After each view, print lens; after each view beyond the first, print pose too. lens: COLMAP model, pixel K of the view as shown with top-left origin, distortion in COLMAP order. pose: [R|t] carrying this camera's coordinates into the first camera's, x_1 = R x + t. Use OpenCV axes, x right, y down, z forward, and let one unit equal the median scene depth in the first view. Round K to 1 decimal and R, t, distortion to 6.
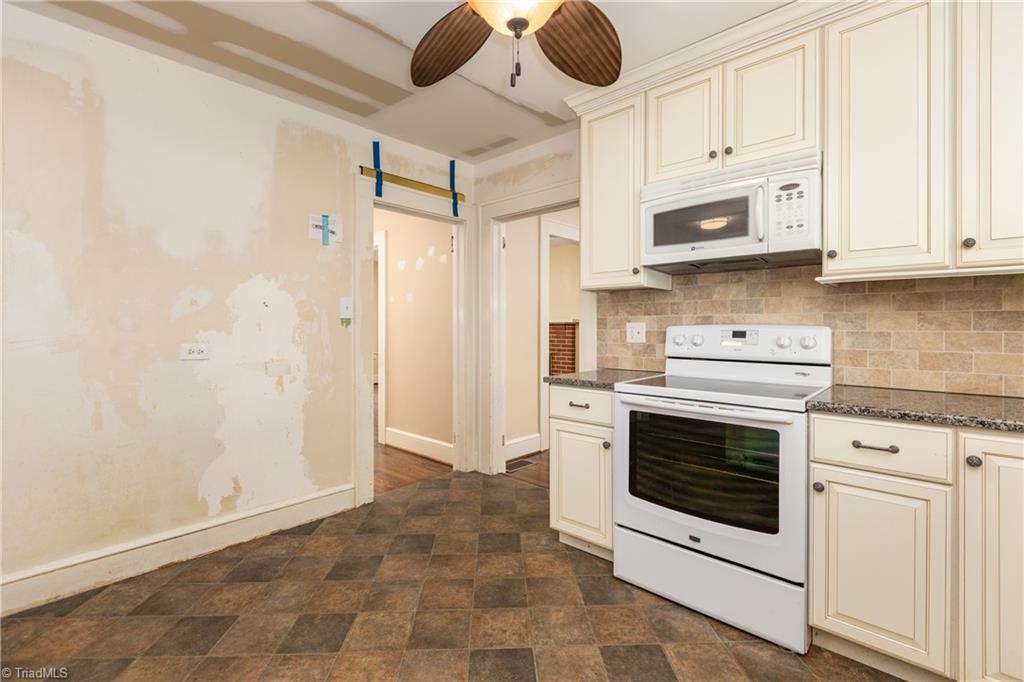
lens RADIAL K [[459.5, 0, 512.8], [0, 459.5, 329.9], [0, 0, 1]] dist [-0.002306, -0.000422]
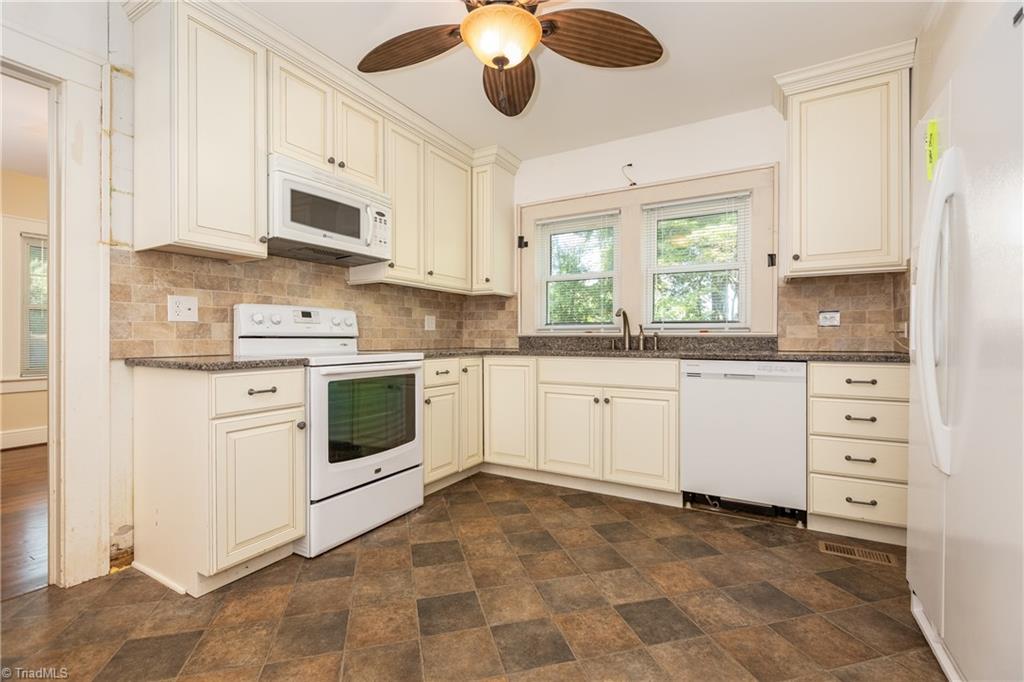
lens RADIAL K [[459.5, 0, 505.4], [0, 459.5, 340.2], [0, 0, 1]] dist [-0.002306, -0.000422]
pose [[-0.220316, -0.006284, 0.975408, -0.812084], [0.005056, 0.999958, 0.007584, 0.073953], [-0.975415, 0.006602, -0.220275, 0.817065]]
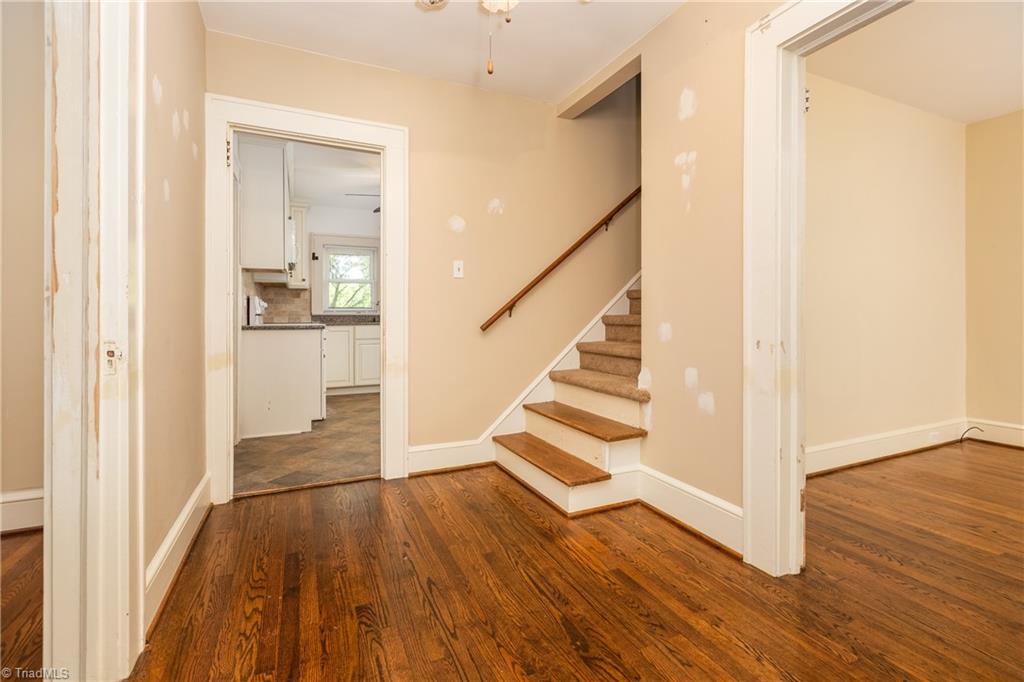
lens RADIAL K [[459.5, 0, 517.7], [0, 459.5, 316.9], [0, 0, 1]] dist [-0.002306, -0.000422]
pose [[-0.930077, 0.001710, 0.367361, -1.328091], [0.004216, 0.999973, 0.006019, 0.073020], [-0.367341, 0.007147, -0.930059, 2.581067]]
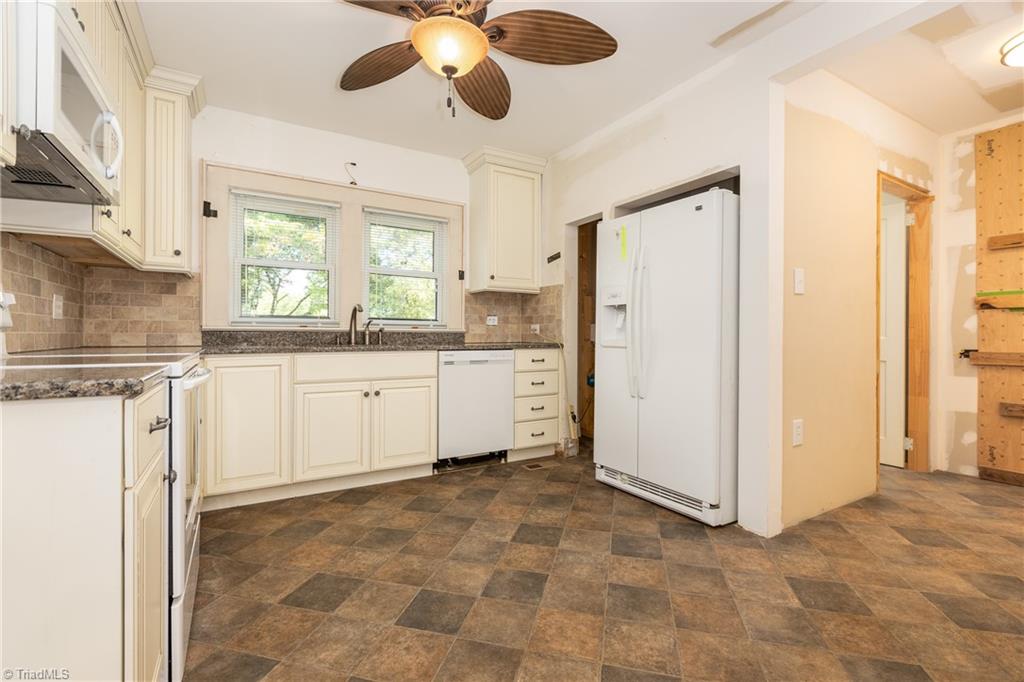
lens RADIAL K [[459.5, 0, 516.8], [0, 459.5, 333.8], [0, 0, 1]] dist [-0.002306, -0.000422]
pose [[-0.963273, -0.003738, 0.268496, -0.356033], [-0.002961, 0.999990, 0.003301, 0.076557], [-0.268506, 0.002384, -0.963275, 1.454248]]
